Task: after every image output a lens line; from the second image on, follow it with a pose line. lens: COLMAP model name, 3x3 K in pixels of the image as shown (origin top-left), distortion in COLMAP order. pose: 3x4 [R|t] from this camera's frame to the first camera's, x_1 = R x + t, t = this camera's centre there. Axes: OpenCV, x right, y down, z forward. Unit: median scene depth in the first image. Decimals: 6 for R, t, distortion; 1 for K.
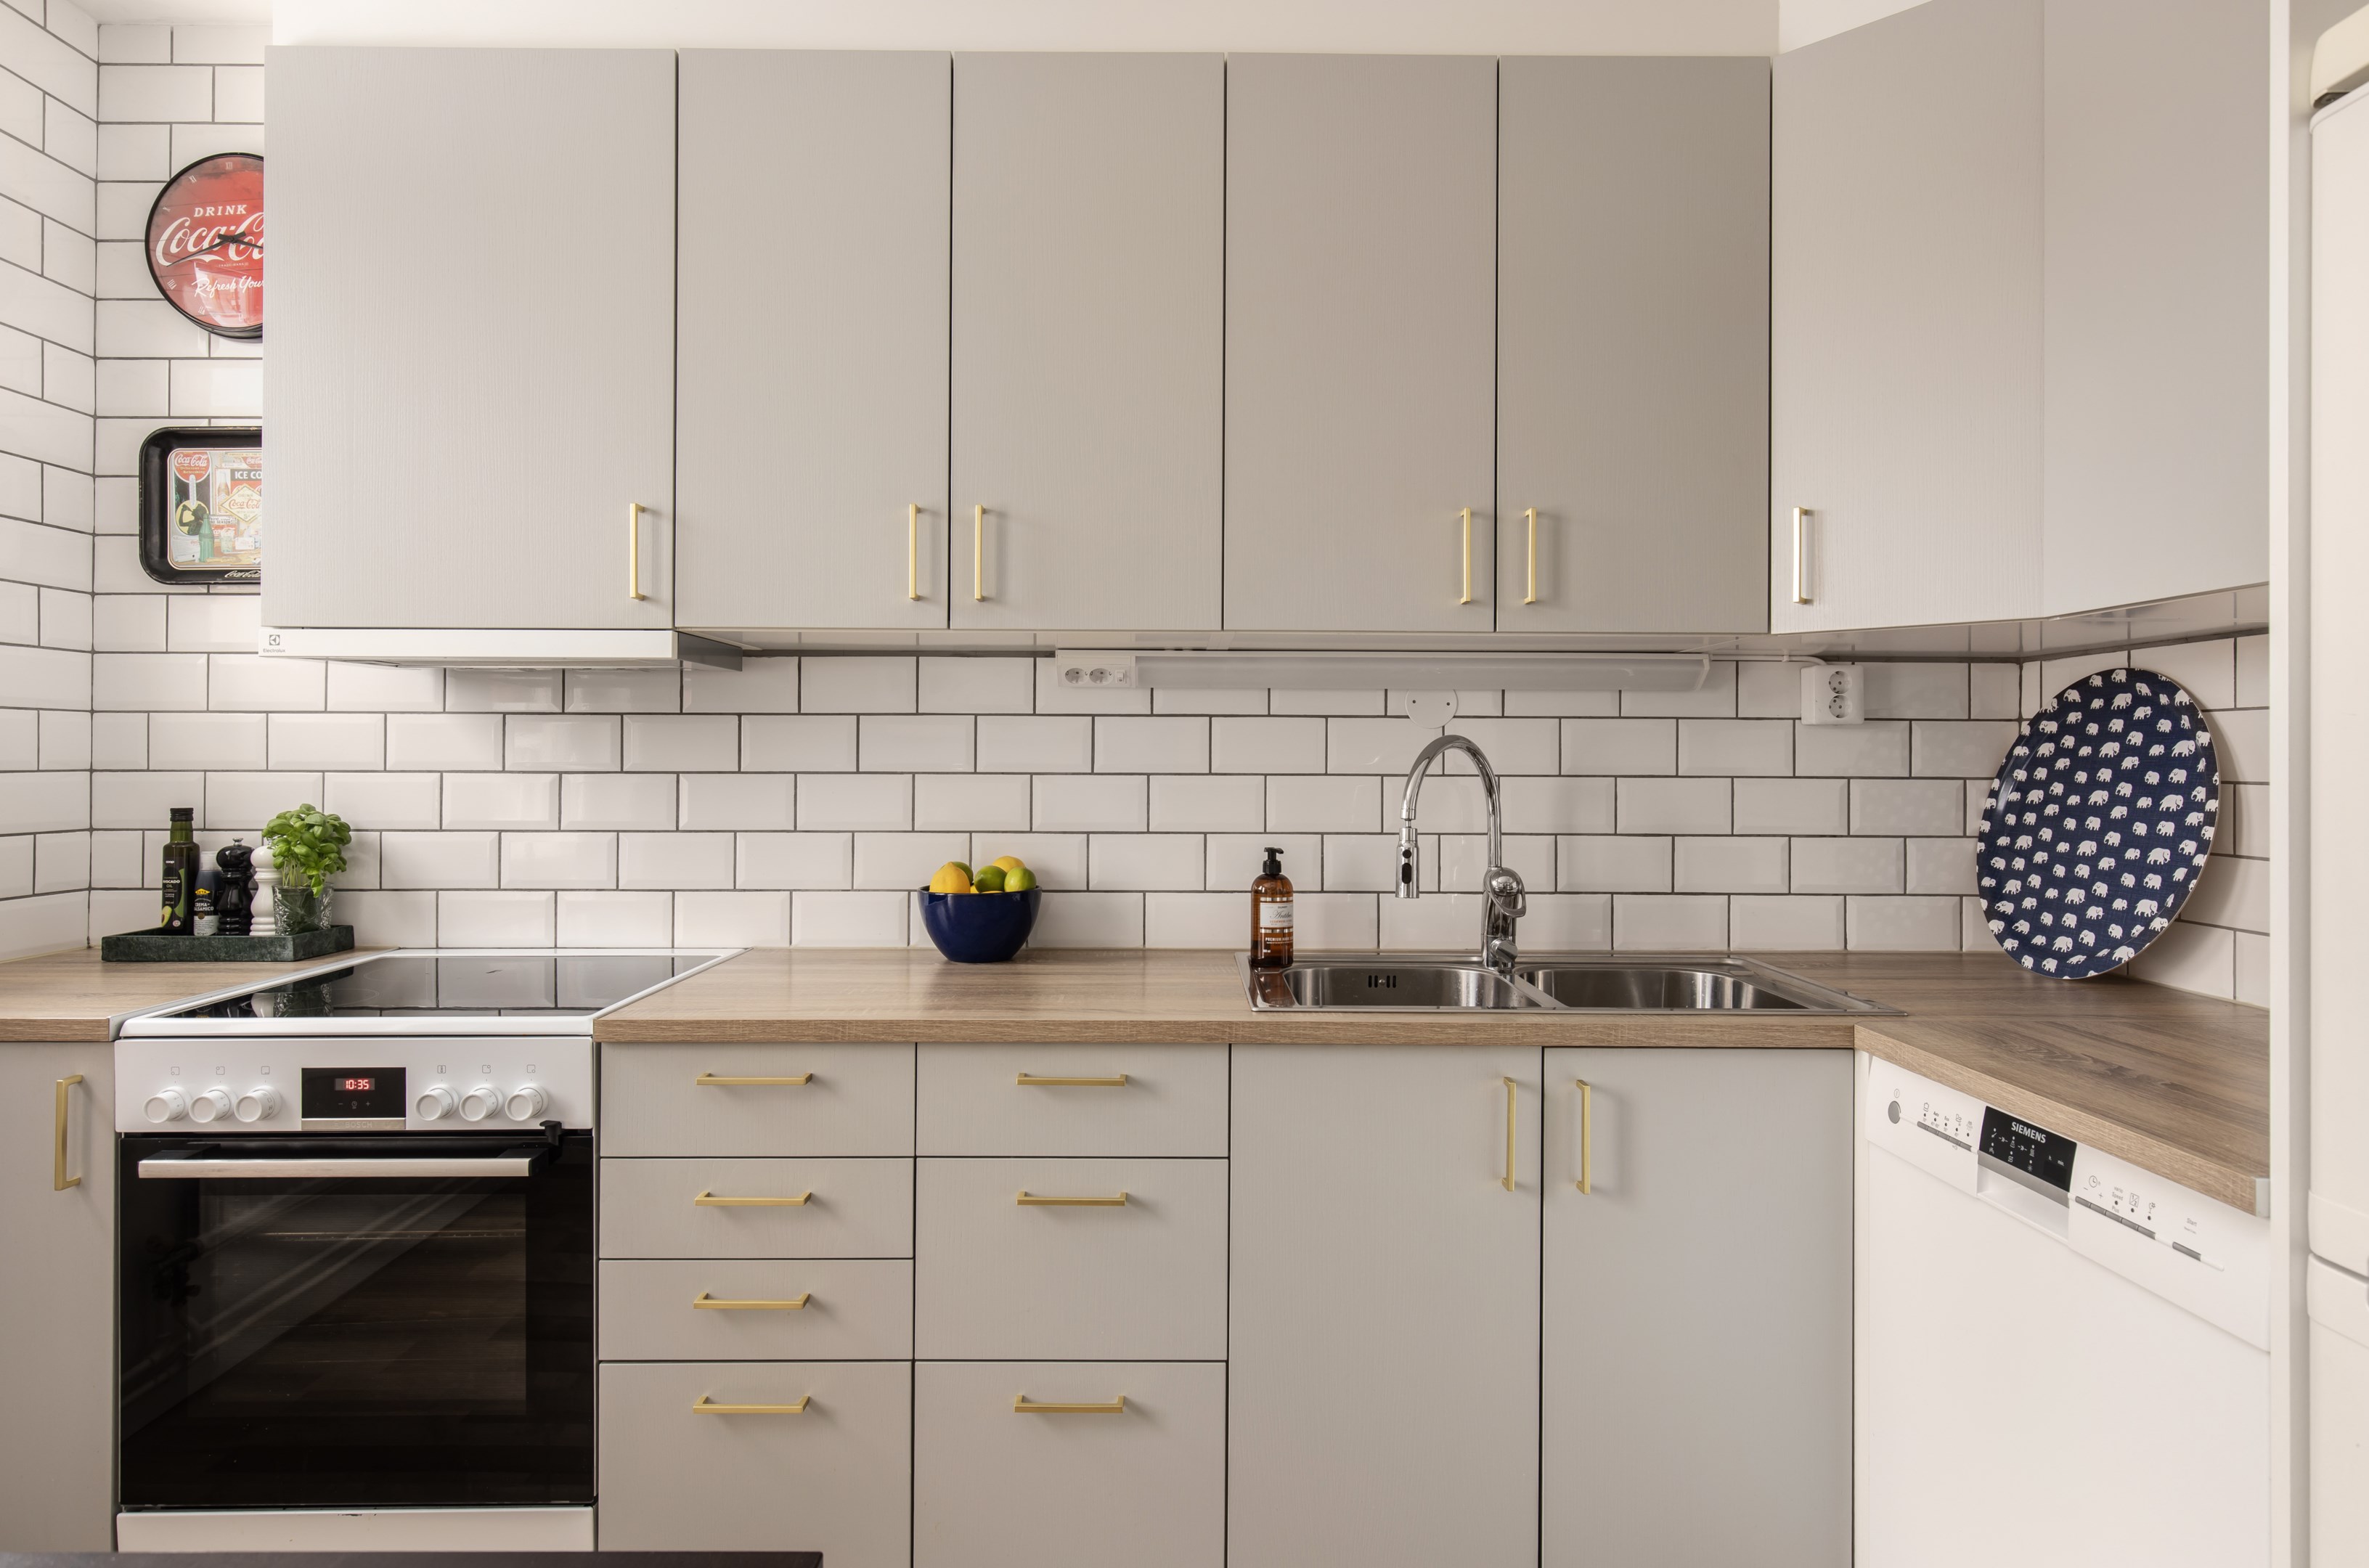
lens RADIAL K [[1311.9, 0, 1184.1], [0, 1311.9, 749.5], [0, 0, 1]] dist [0.001493, -0.000042]
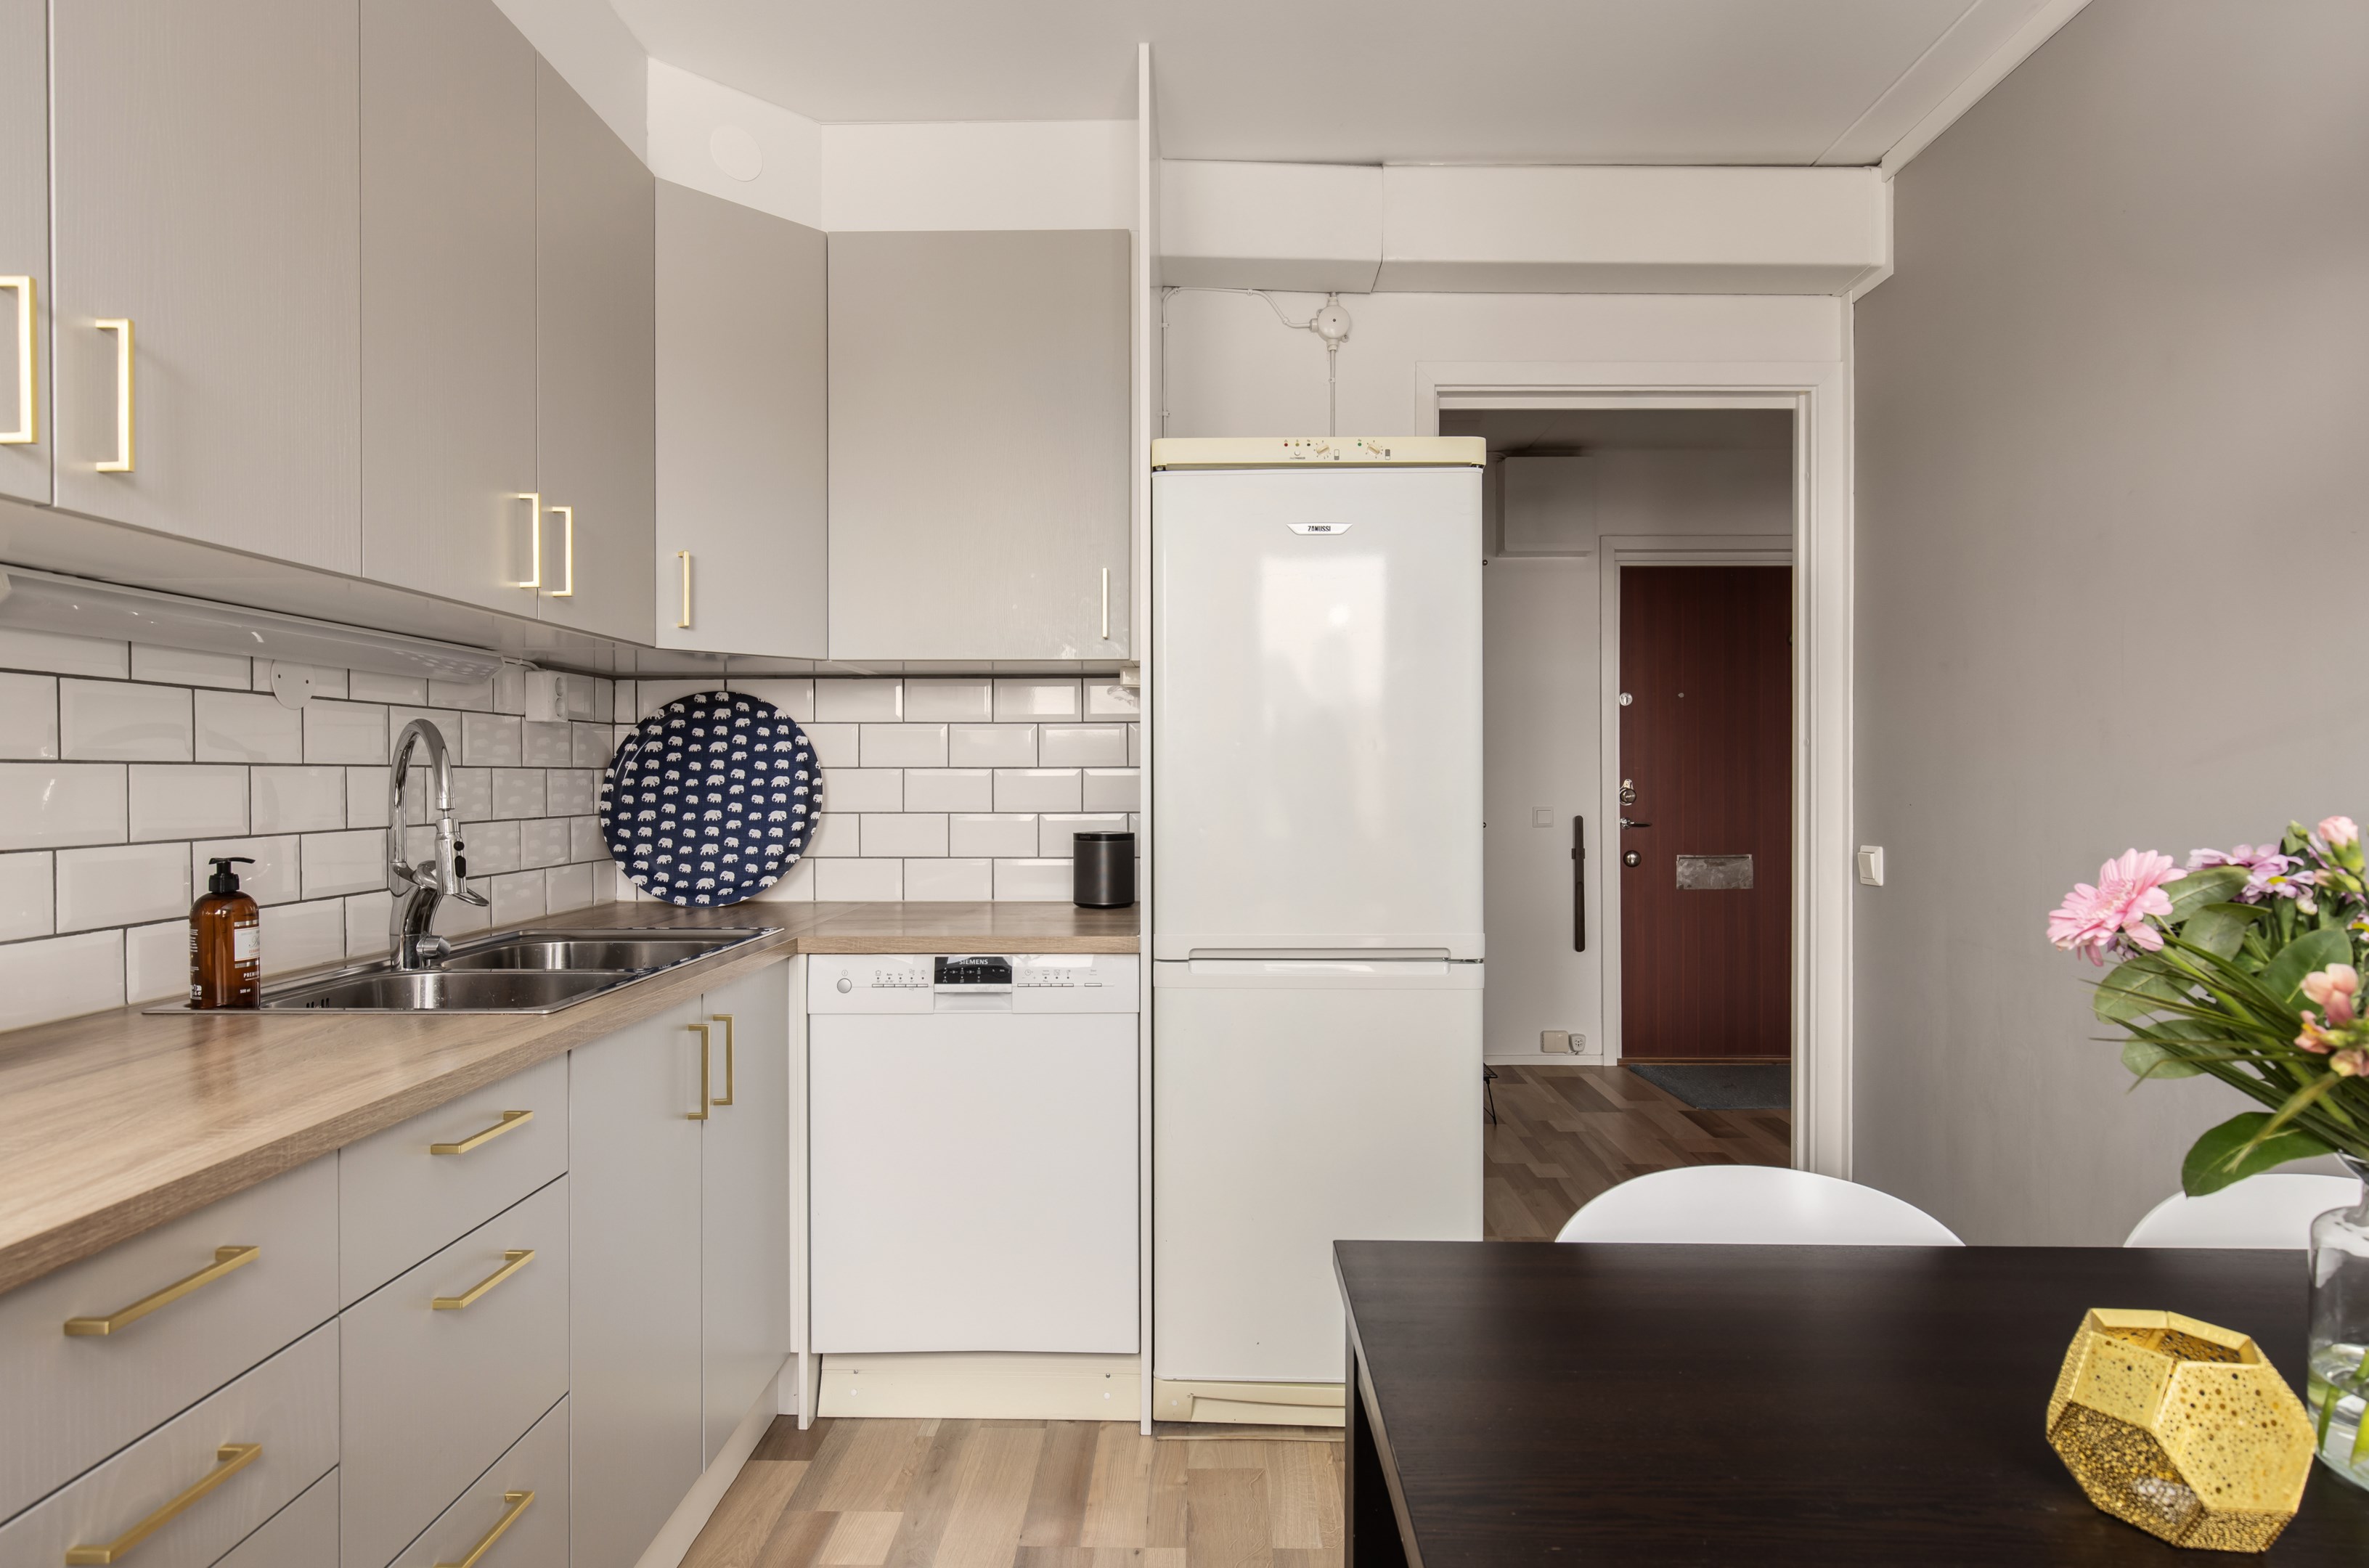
lens RADIAL K [[1286.5, 0, 1219.3], [0, 1286.5, 780.0], [0, 0, 1]] dist [0.000298, -0.000262]
pose [[-0.003635, -0.008314, 0.999959, -0.684622], [-0.006347, 0.999945, 0.008290, 0.020347], [-0.999973, -0.006316, -0.003688, 0.429853]]
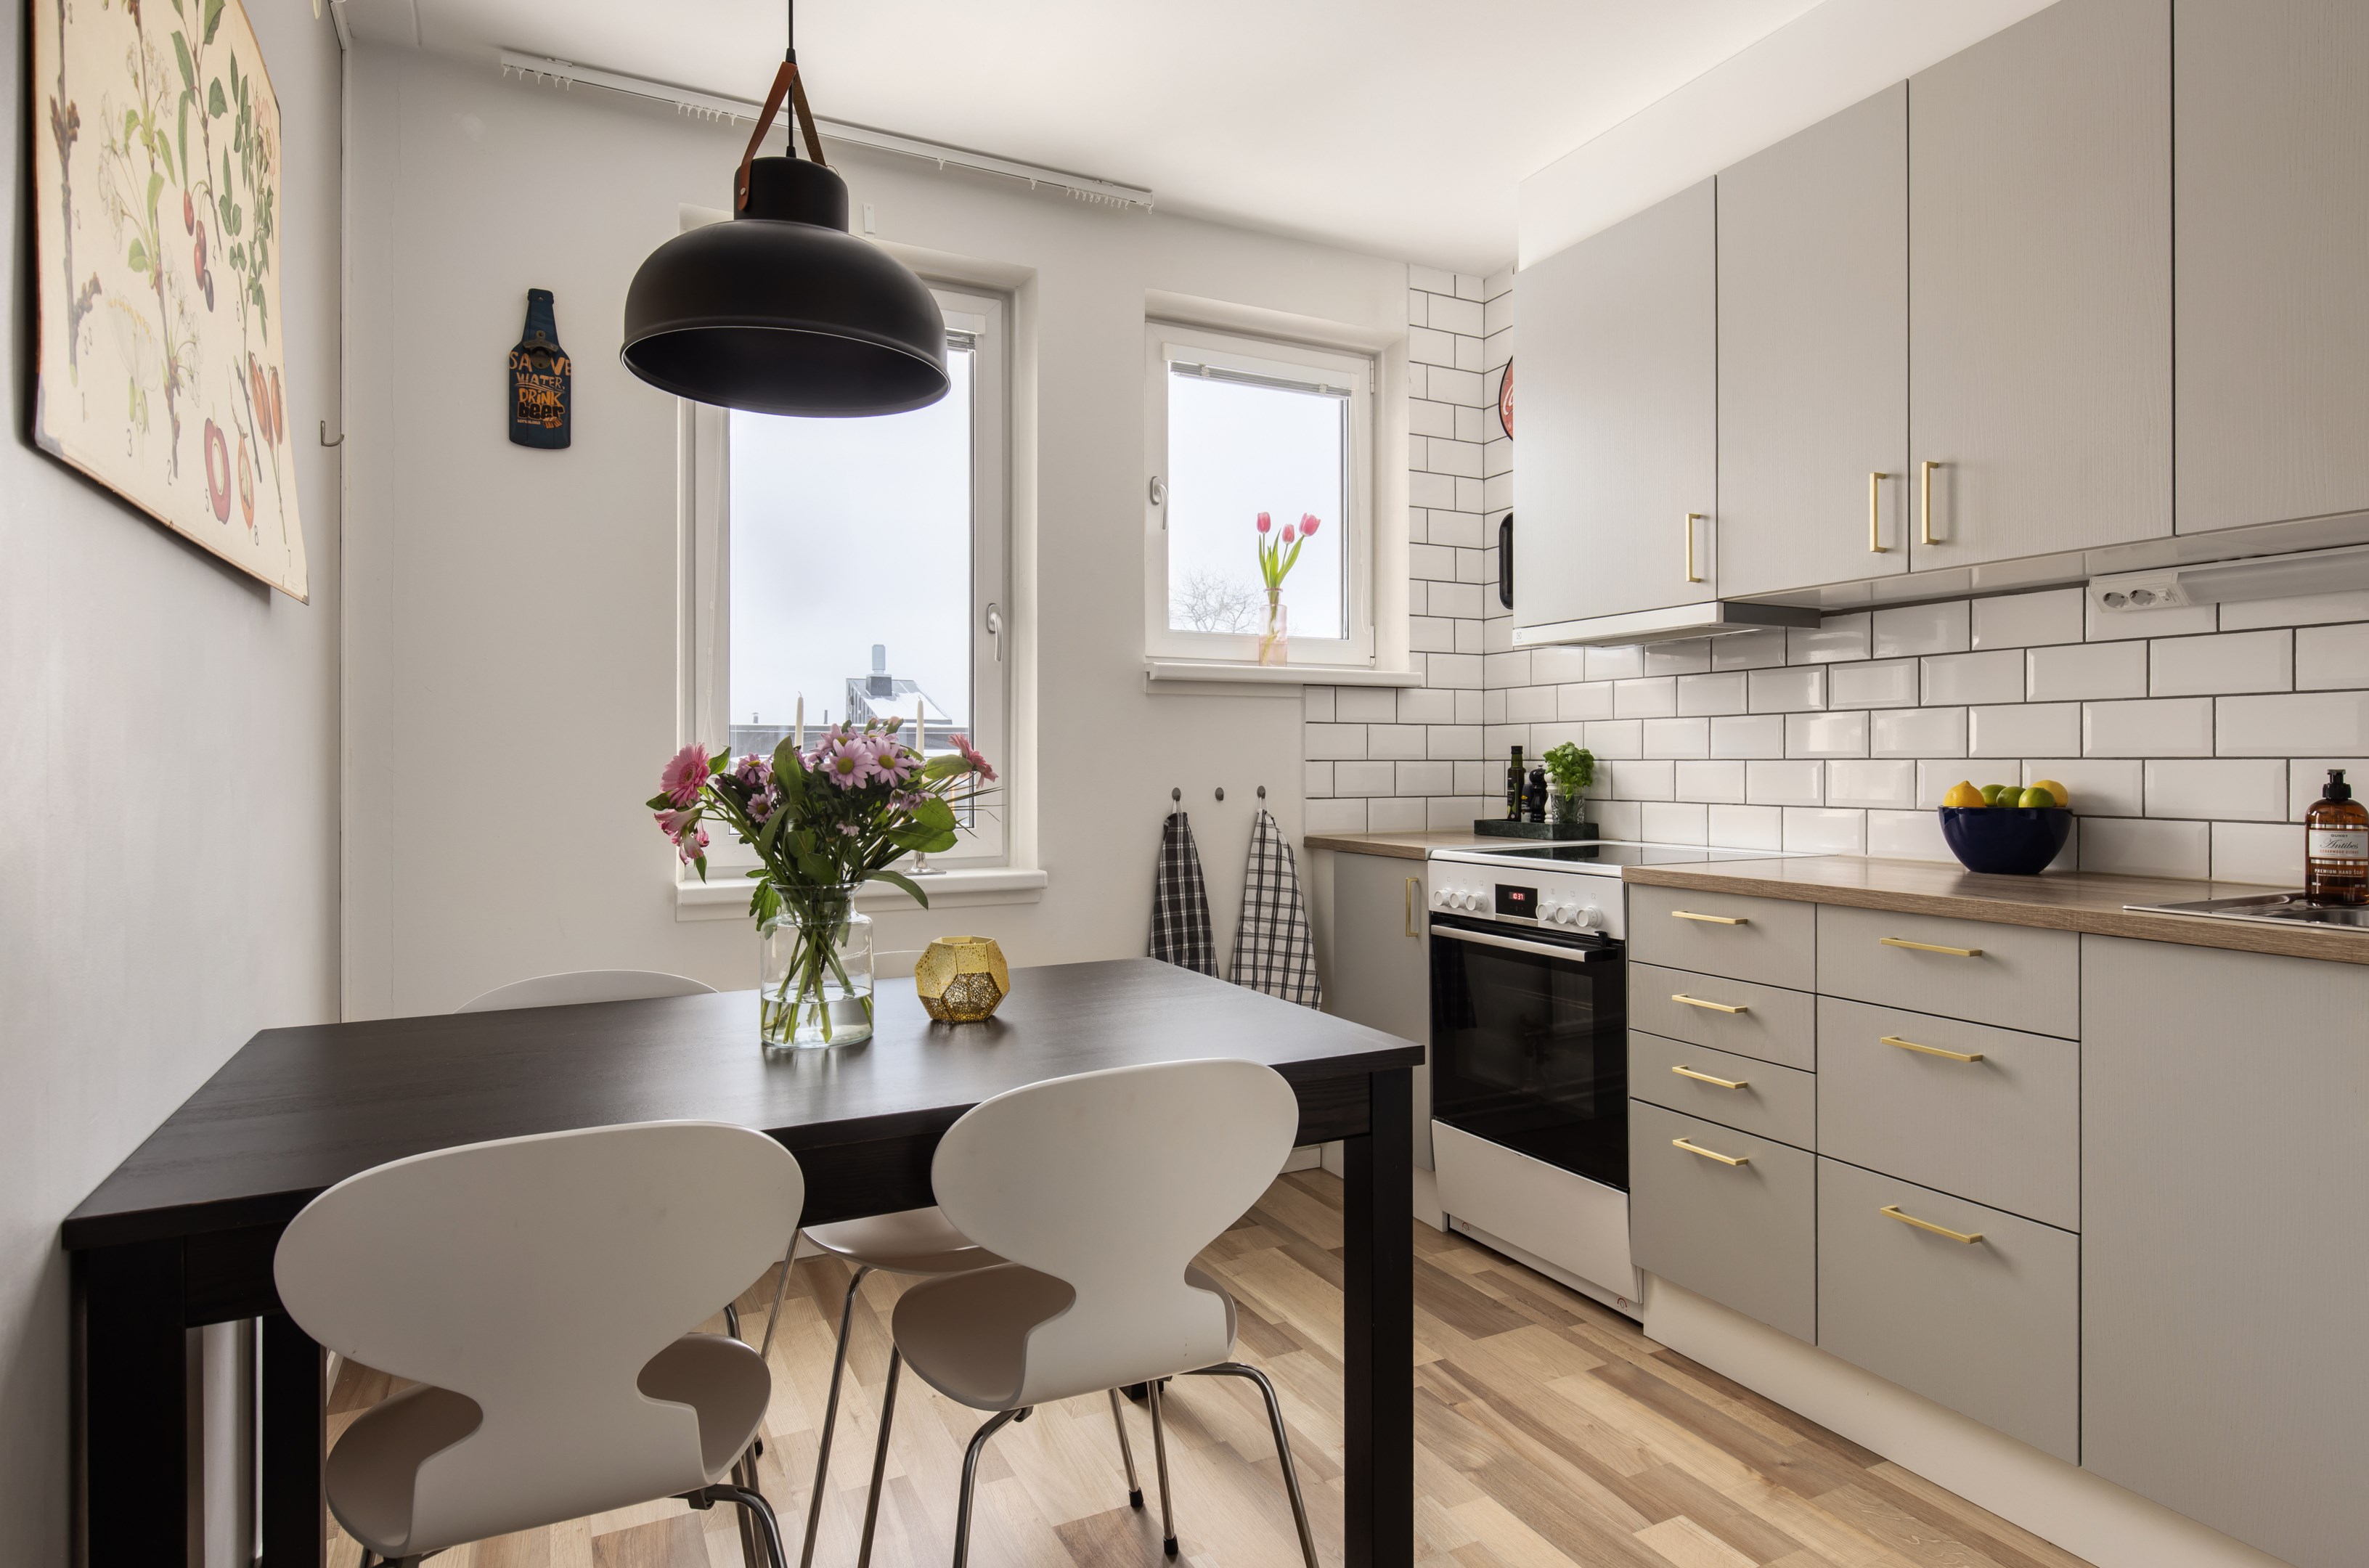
lens RADIAL K [[1287.4, 0, 1190.1], [0, 1287.4, 760.4], [0, 0, 1]] dist [-0.000341, -0.000277]
pose [[0.446084, -0.005750, -0.894972, 0.504092], [0.009722, 0.999951, -0.001579, 0.063536], [0.894938, -0.007996, 0.446119, -0.076281]]
